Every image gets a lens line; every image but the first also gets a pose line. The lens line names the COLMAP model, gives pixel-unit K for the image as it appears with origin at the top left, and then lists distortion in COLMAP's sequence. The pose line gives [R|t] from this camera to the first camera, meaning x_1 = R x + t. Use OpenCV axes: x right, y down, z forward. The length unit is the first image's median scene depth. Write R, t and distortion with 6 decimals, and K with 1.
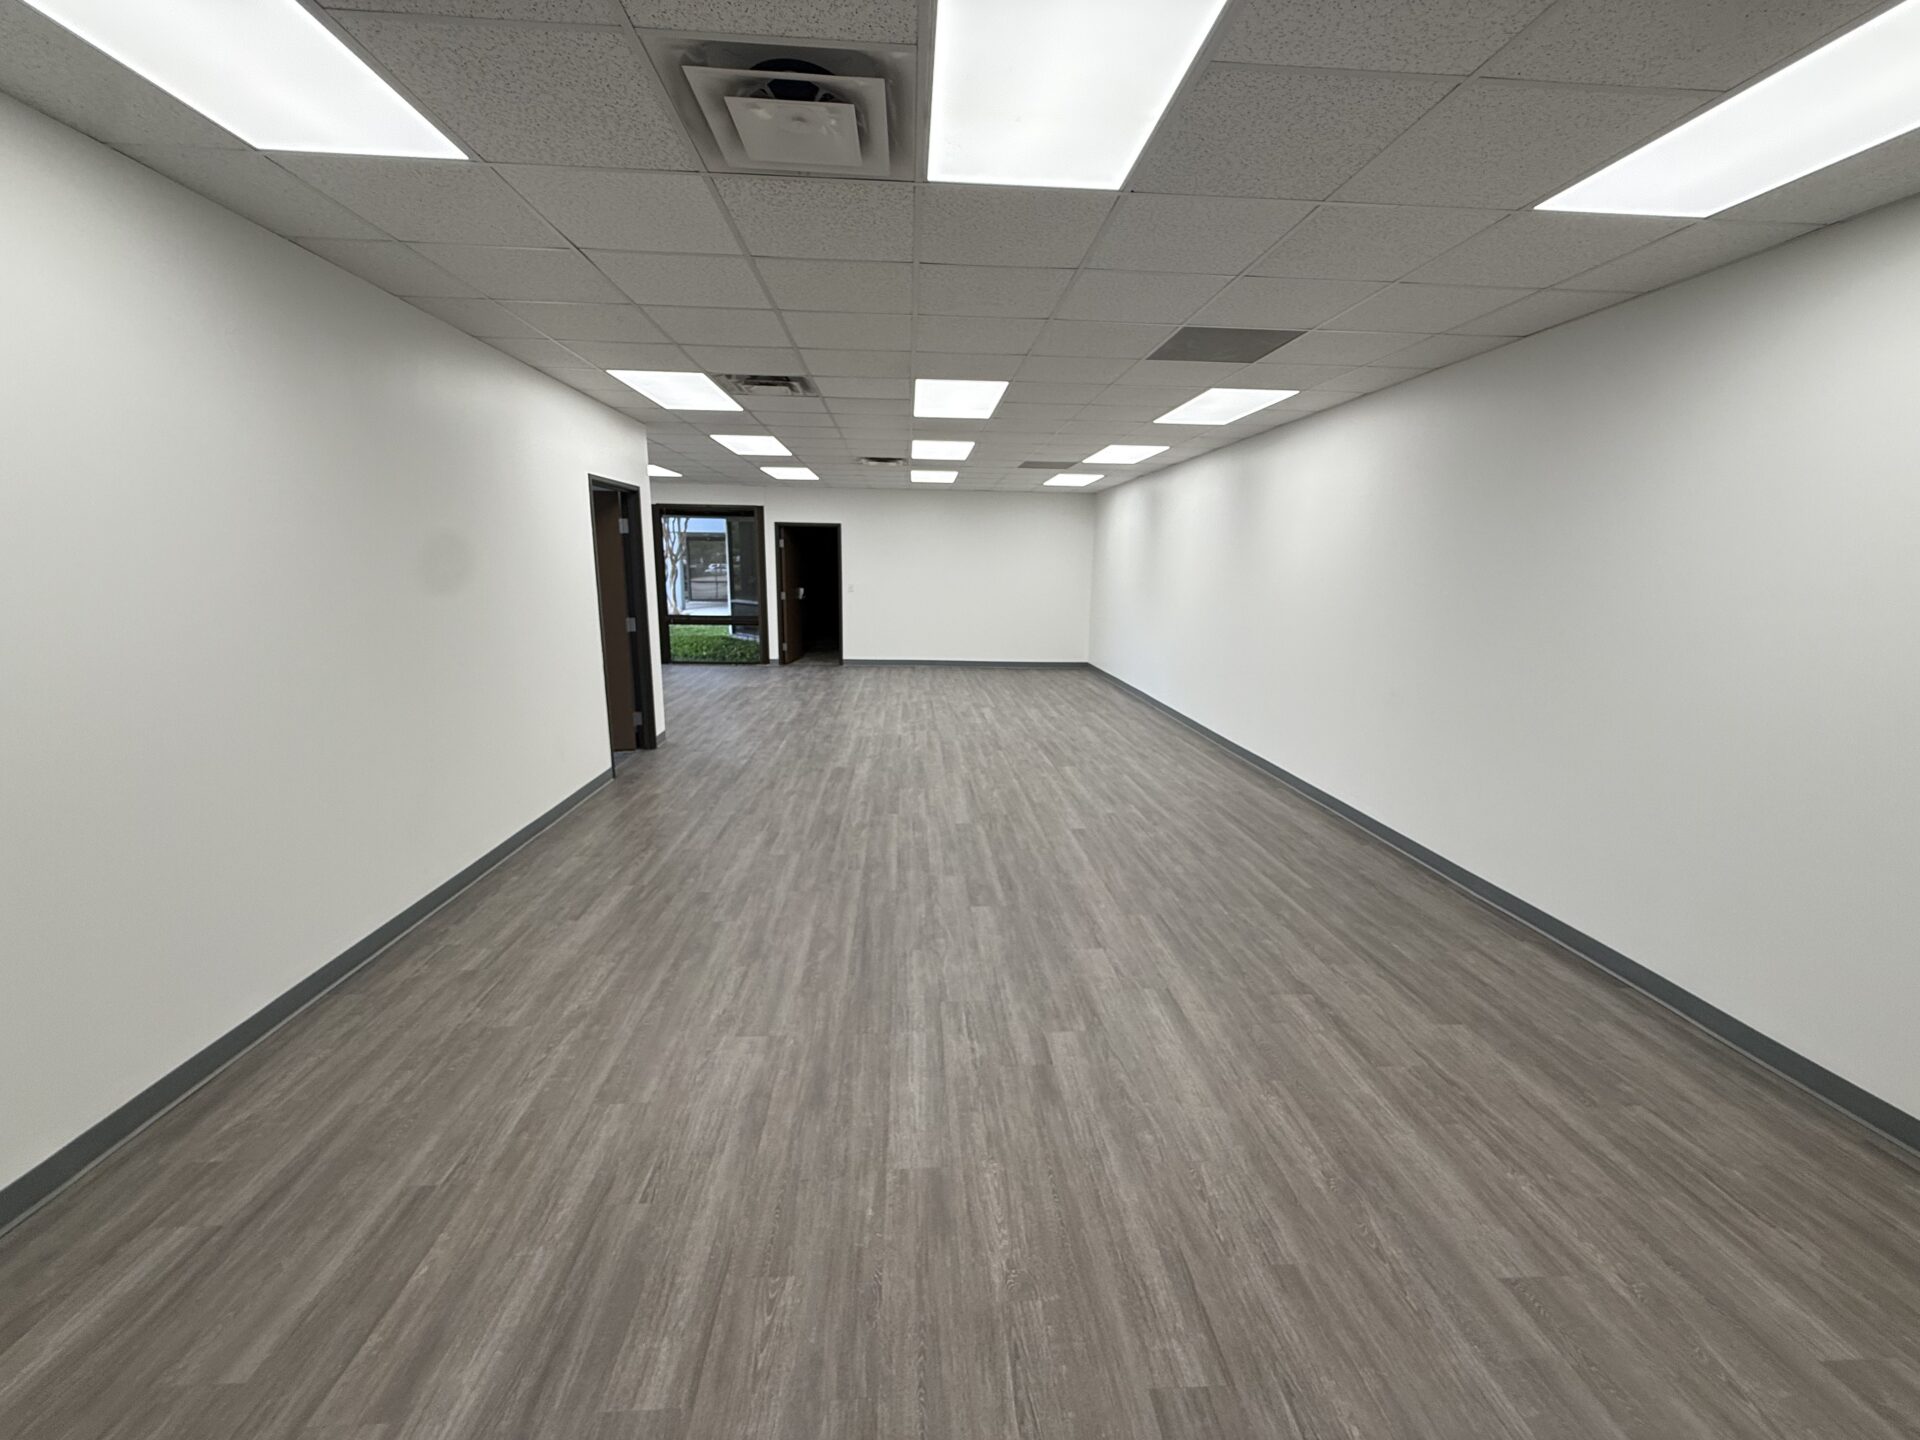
lens RADIAL K [[769.3, 0, 960.0], [0, 769.3, 720.0], [0, 0, 1]] dist [0.002725, 0.000240]
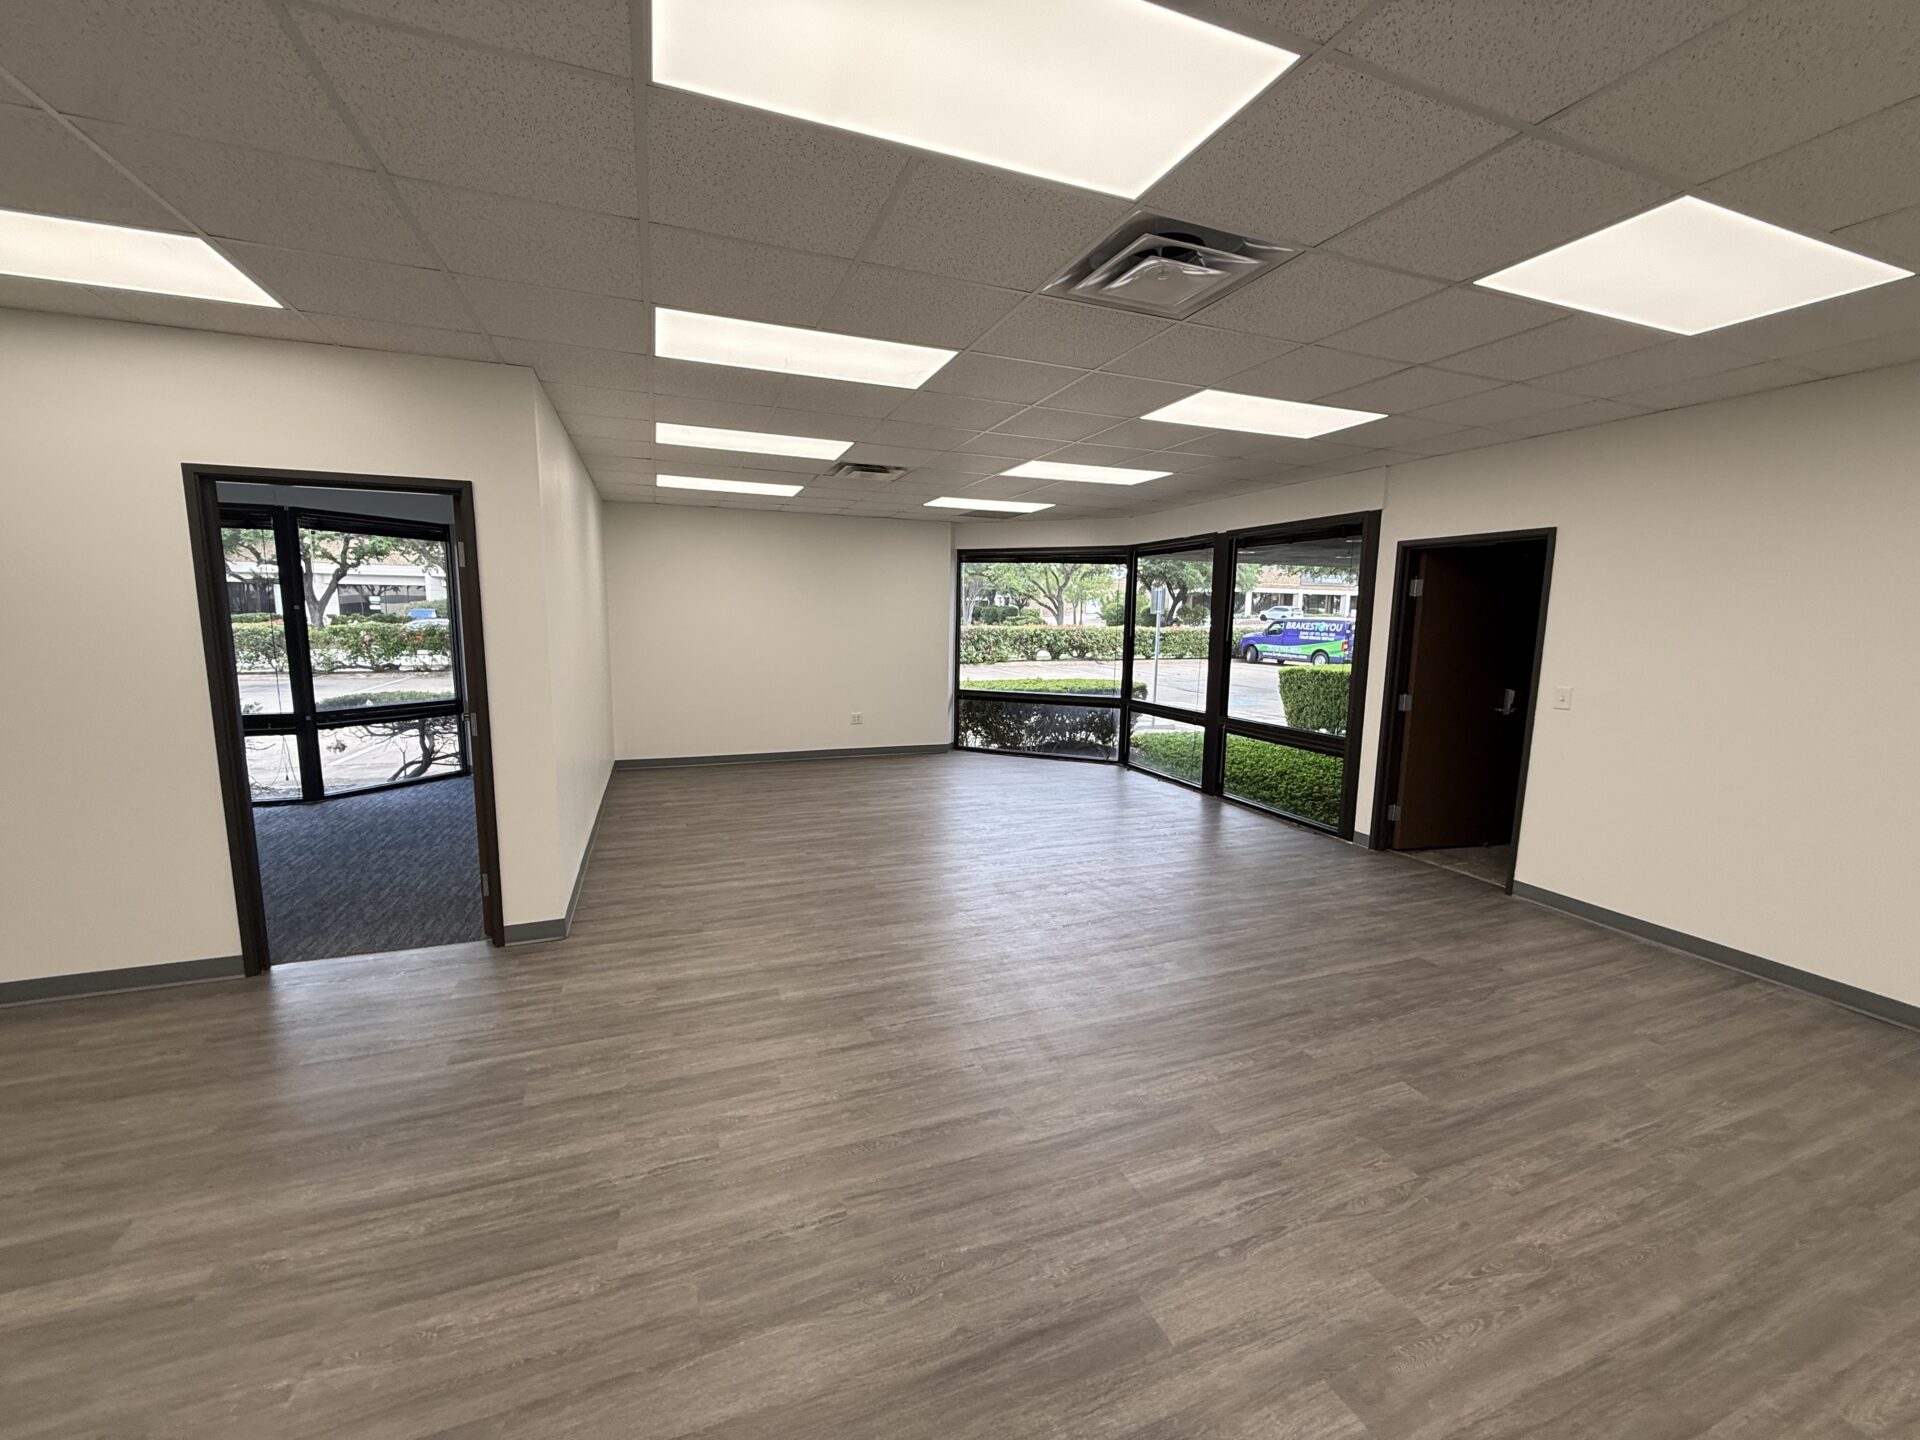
lens RADIAL K [[769.3, 0, 960.0], [0, 769.3, 720.0], [0, 0, 1]] dist [0.002725, 0.000240]
pose [[0.303459, 0.109666, -0.946512, 0.118097], [-0.202048, 0.978171, 0.048556, -0.120183], [0.931176, 0.176506, 0.318993, 0.614082]]
